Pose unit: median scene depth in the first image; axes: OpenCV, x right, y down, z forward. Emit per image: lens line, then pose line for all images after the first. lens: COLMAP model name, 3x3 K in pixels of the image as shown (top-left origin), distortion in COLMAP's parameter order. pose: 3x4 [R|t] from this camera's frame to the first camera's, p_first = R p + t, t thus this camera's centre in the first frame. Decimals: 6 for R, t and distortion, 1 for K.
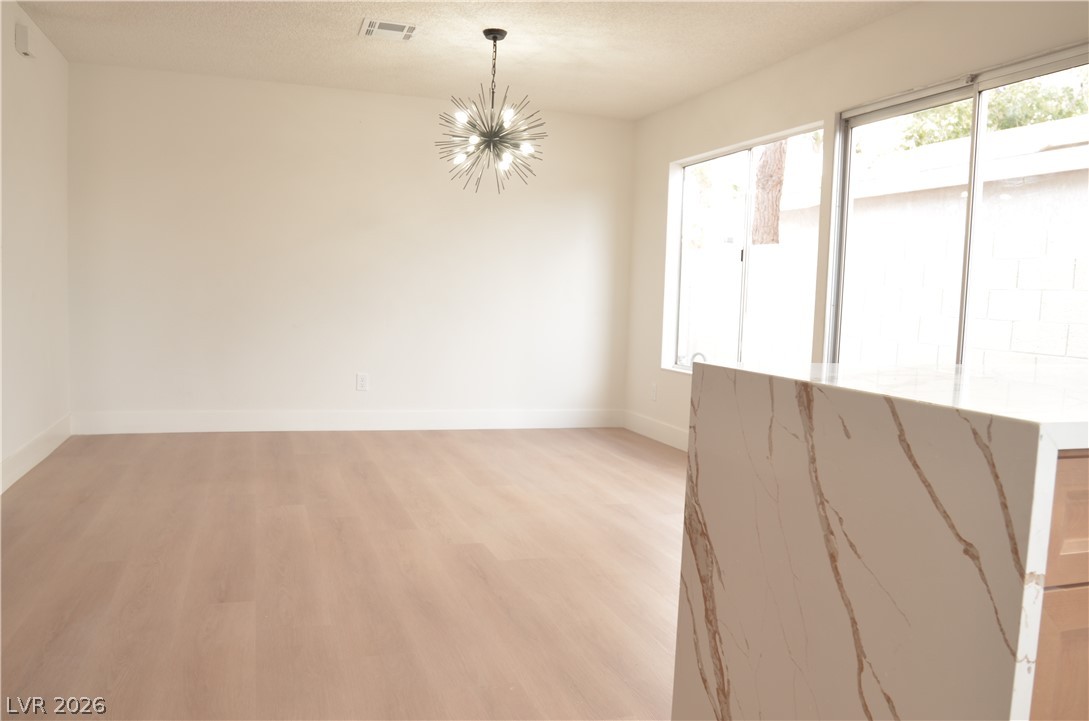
lens RADIAL K [[851.5, 0, 546.6], [0, 851.5, 365.8], [0, 0, 1]] dist [-0.086433, 0.054789]
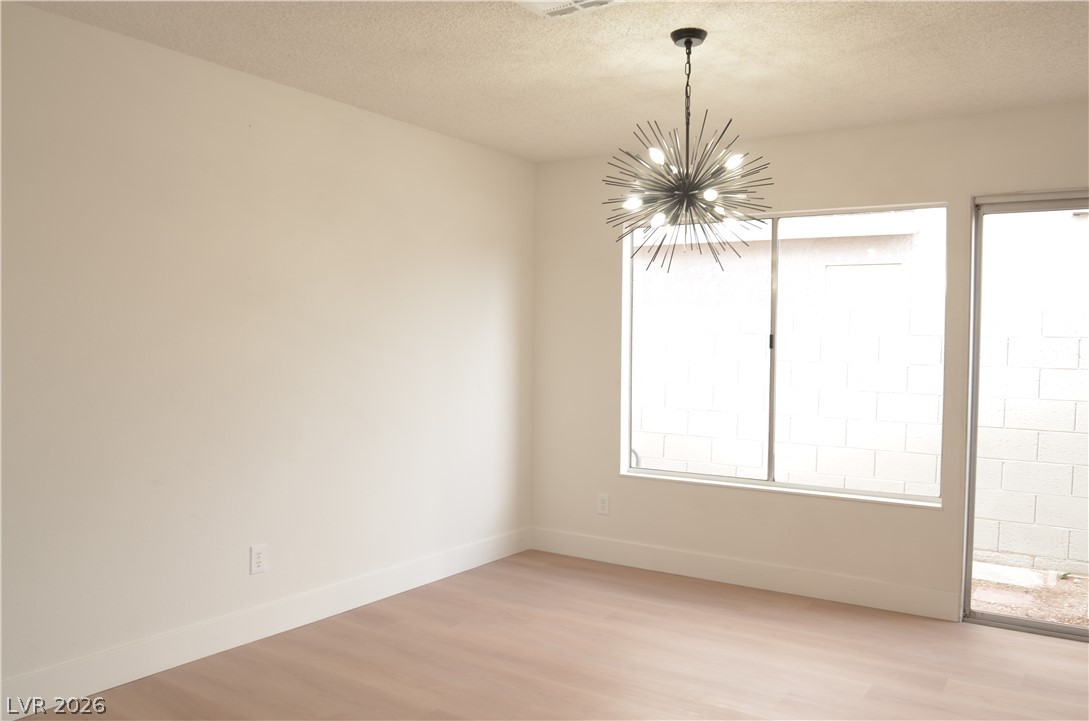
lens RADIAL K [[851.5, 0, 546.6], [0, 851.5, 365.8], [0, 0, 1]] dist [-0.086433, 0.054789]
pose [[0.785533, -0.044672, 0.617205, -0.570491], [0.066015, 0.997749, -0.011804, -0.131410], [-0.615288, 0.050018, 0.786714, 0.552646]]
